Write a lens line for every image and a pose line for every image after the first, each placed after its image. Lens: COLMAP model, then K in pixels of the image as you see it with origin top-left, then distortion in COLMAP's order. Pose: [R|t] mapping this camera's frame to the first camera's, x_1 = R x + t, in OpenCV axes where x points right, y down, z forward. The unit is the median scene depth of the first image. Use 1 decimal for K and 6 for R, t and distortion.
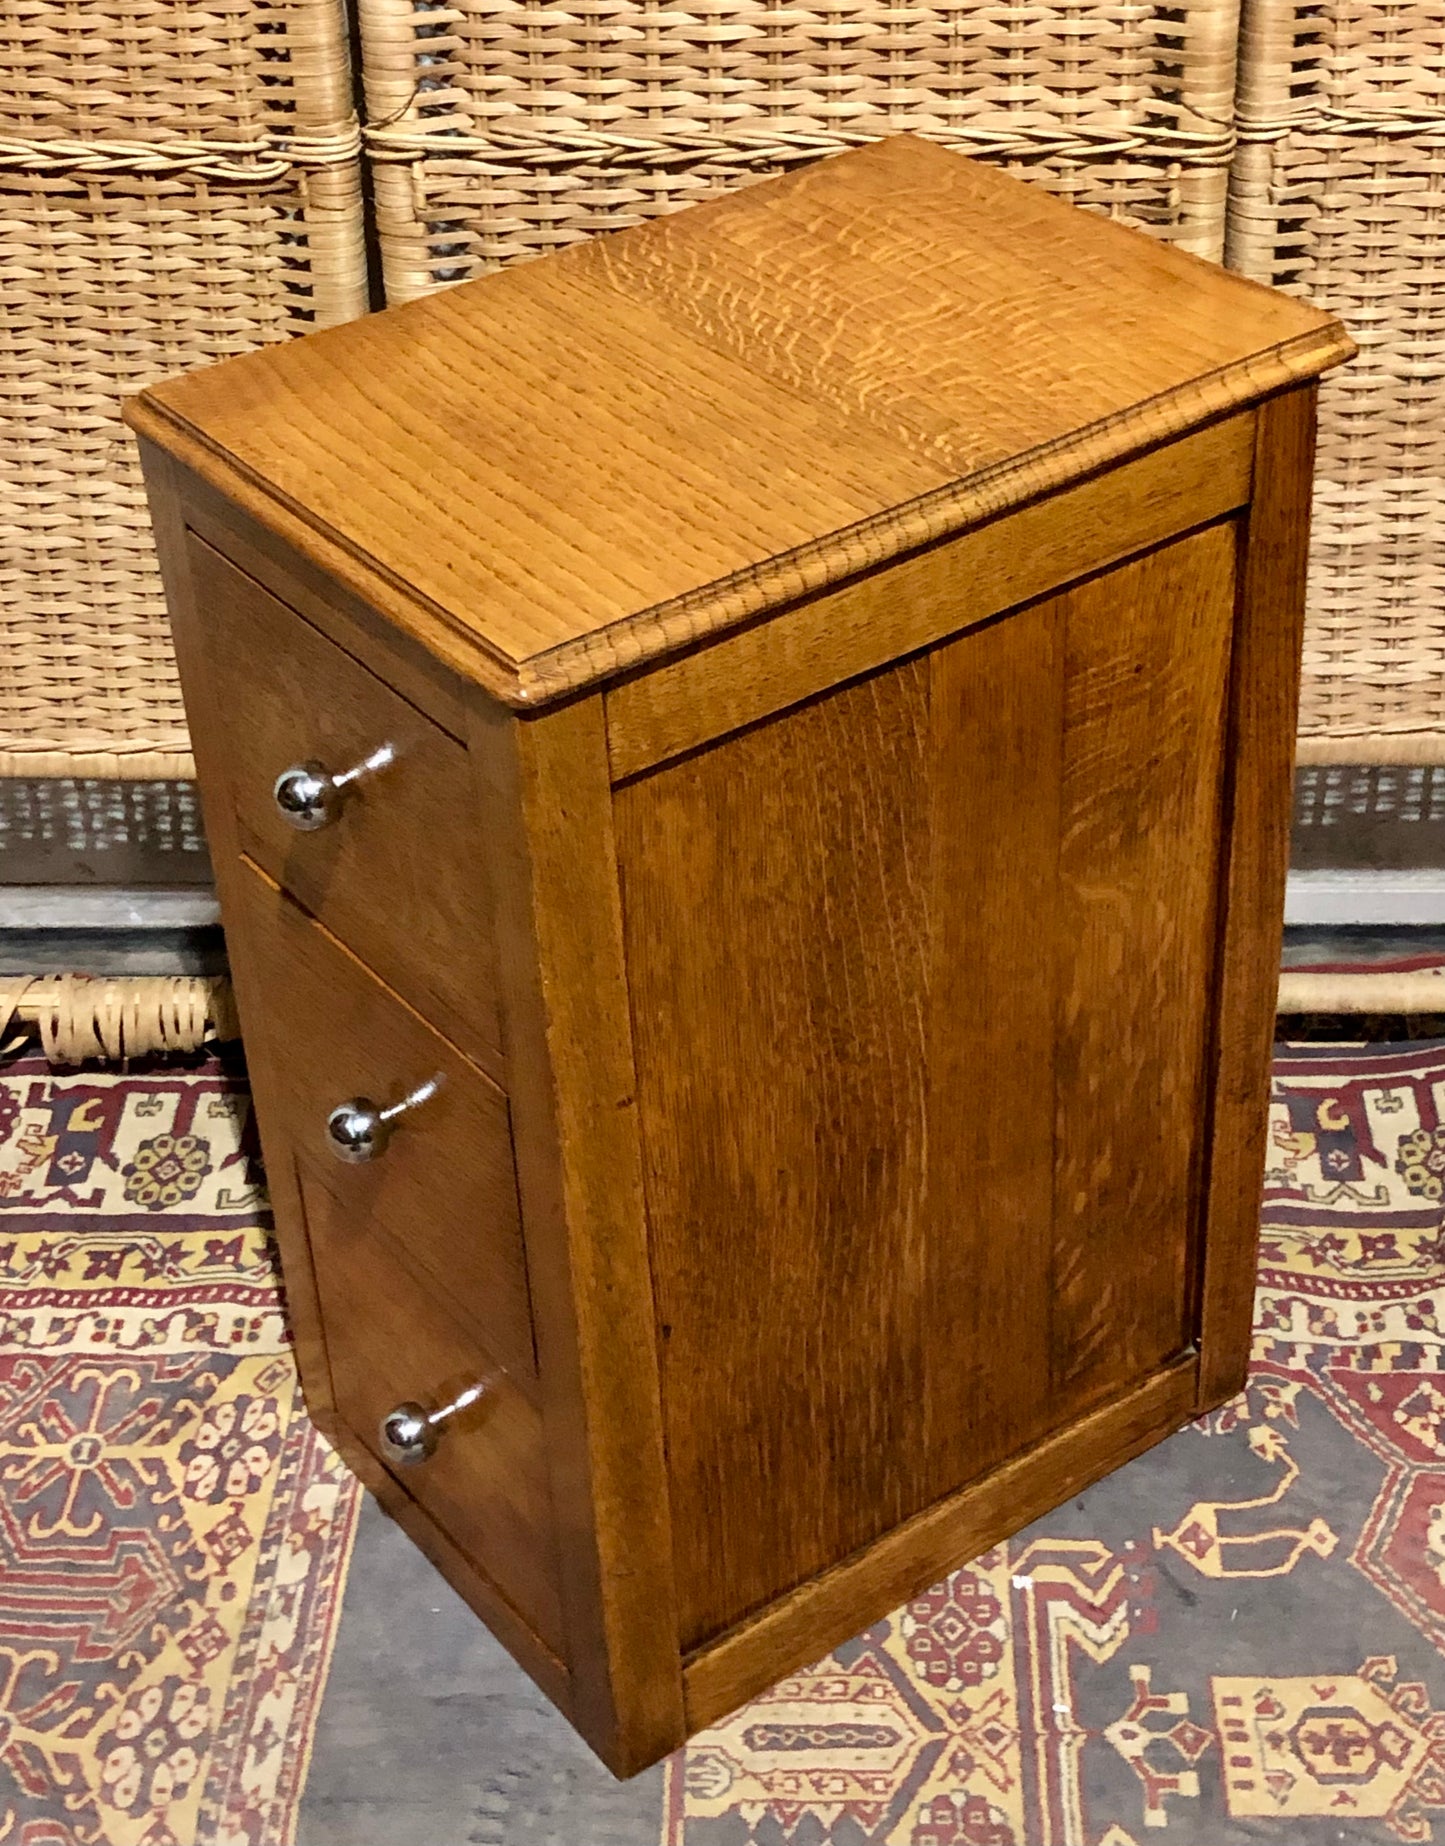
lens RADIAL K [[3025.8, 0, 738.0], [0, 3025.8, 819.5], [0, 0, 1]] dist [0.048091, 0.000000]
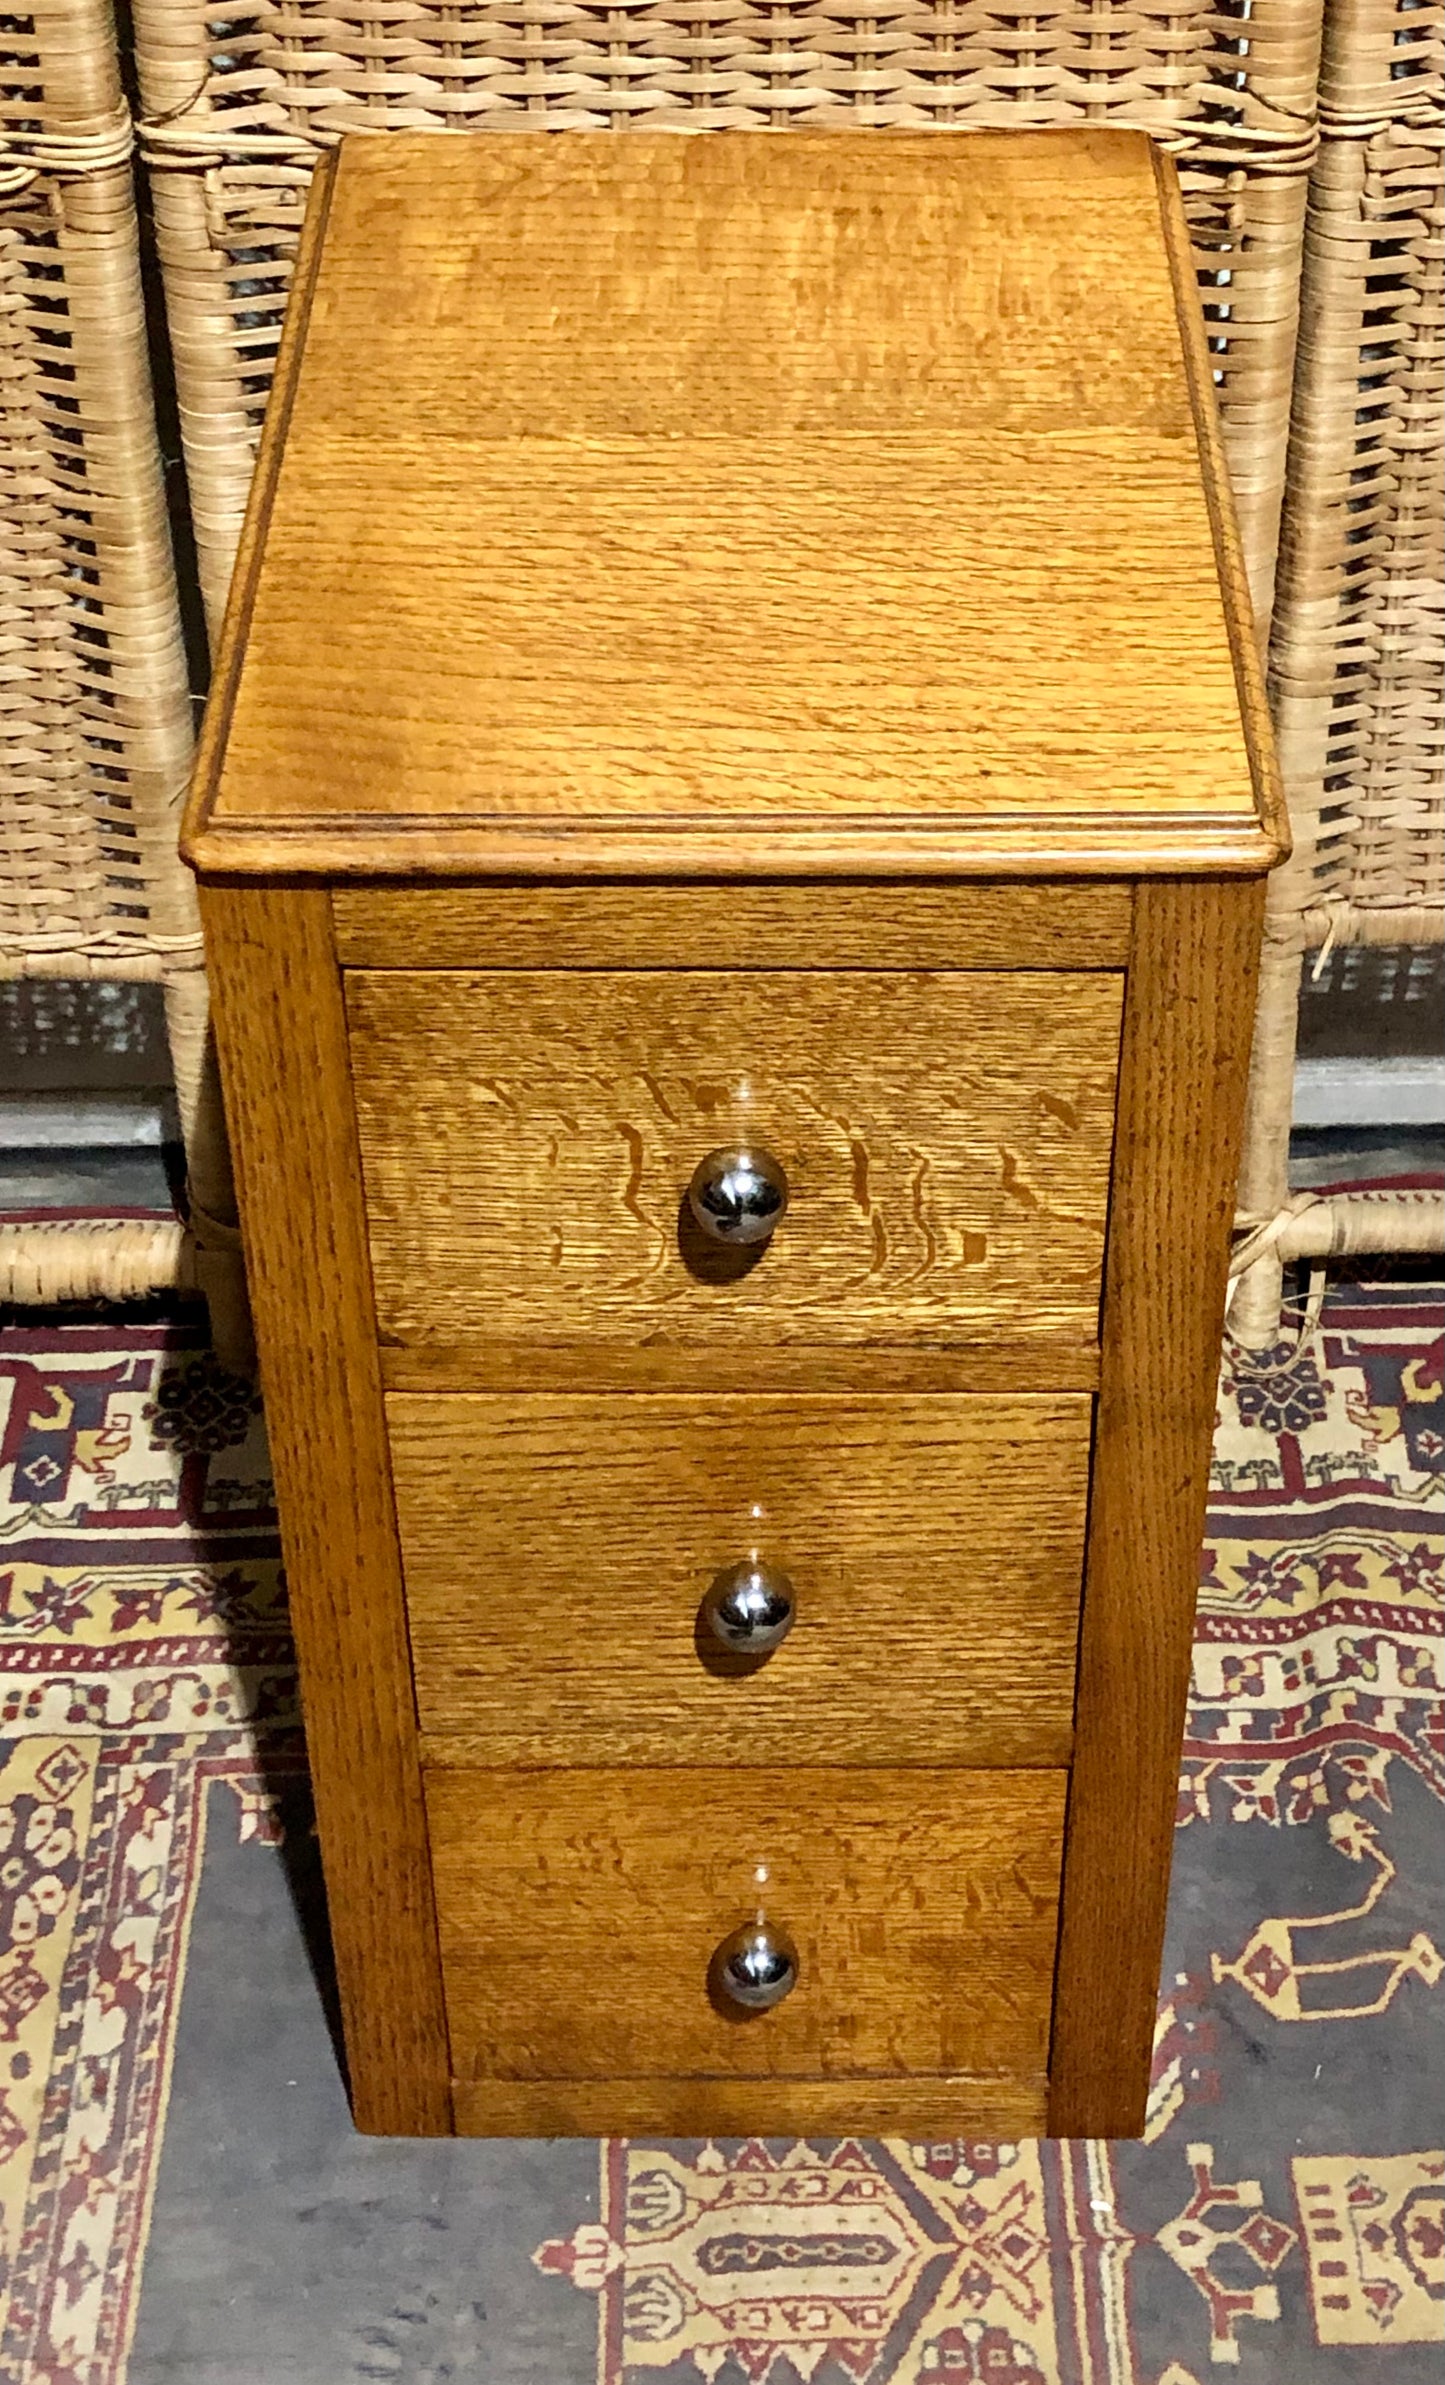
lens RADIAL K [[3755.6, 0, 772.5], [0, 3755.6, 1131.2], [0, 0, 1]] dist [0.038701, 0.000000]
pose [[0.998588, -0.017425, 0.050181, -0.020250], [0.012679, 0.995548, 0.093402, -0.069019], [-0.051585, -0.092634, 0.994363, 0.065911]]
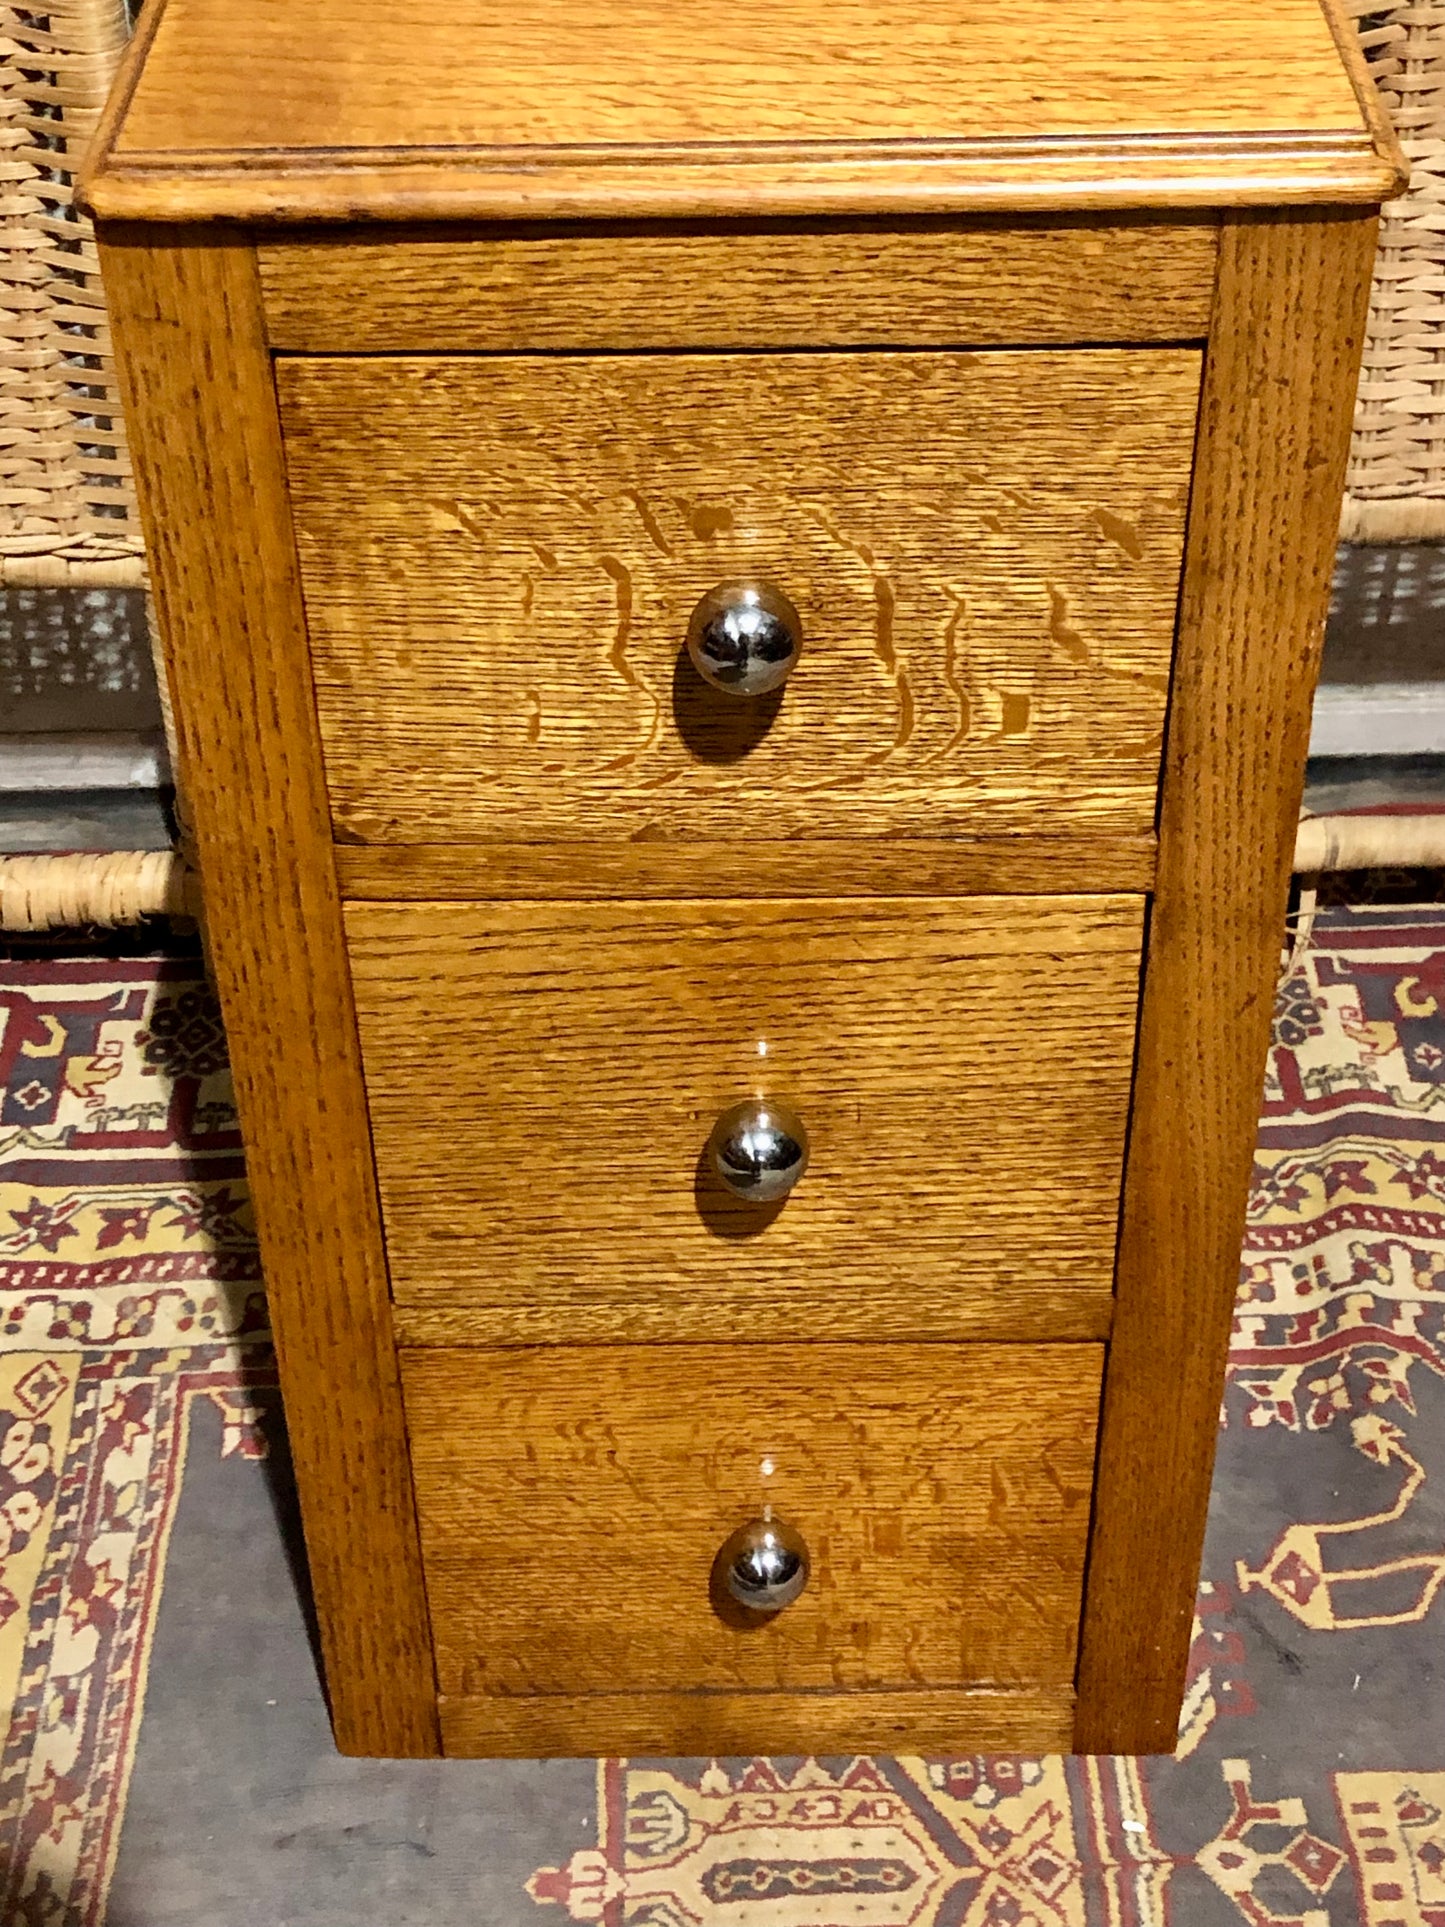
lens RADIAL K [[3000.9, 0, 709.5], [0, 3000.9, 923.7], [0, 0, 1]] dist [0.026707, 0.000000]
pose [[0.998795, -0.026250, 0.041464, -0.018165], [0.023092, 0.996925, 0.074885, 0.020235], [-0.043302, -0.073838, 0.996330, 0.287793]]
